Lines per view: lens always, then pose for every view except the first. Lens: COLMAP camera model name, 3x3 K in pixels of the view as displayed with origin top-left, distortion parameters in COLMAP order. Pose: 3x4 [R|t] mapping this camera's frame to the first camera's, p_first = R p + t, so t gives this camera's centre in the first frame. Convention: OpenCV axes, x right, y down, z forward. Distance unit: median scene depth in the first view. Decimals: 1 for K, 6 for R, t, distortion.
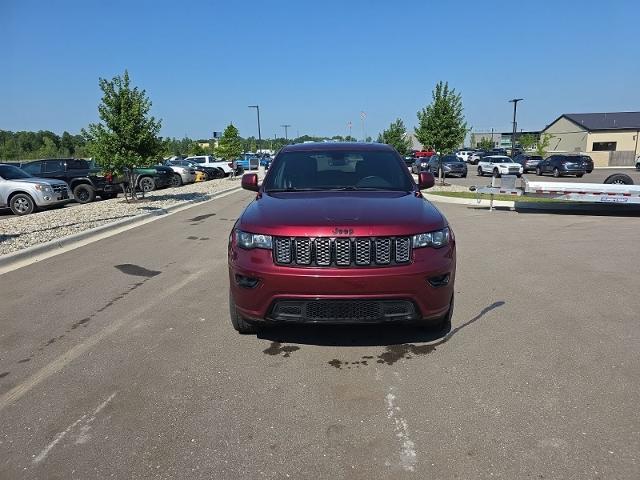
lens RADIAL K [[427.1, 0, 326.1], [0, 427.1, 233.7], [0, 0, 1]] dist [0.000827, 0.000421]
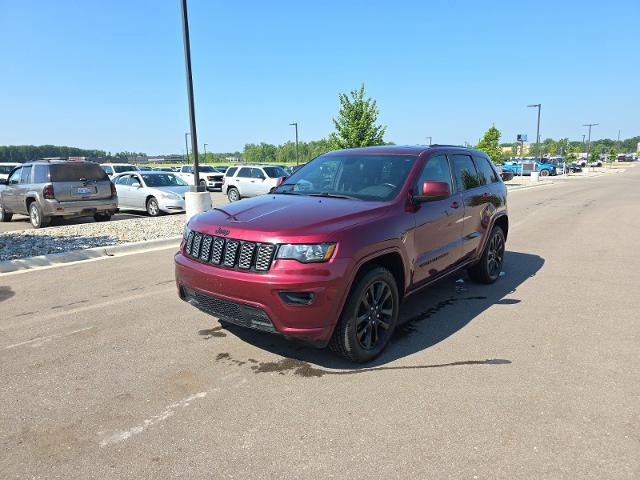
lens RADIAL K [[427.1, 0, 322.1], [0, 427.1, 242.2], [0, 0, 1]] dist [0.000827, 0.000421]
pose [[0.777386, 0.121133, -0.617251, 0.195659], [-0.115452, 0.992089, 0.049290, -0.014040], [0.618339, 0.032945, 0.785221, 0.071496]]
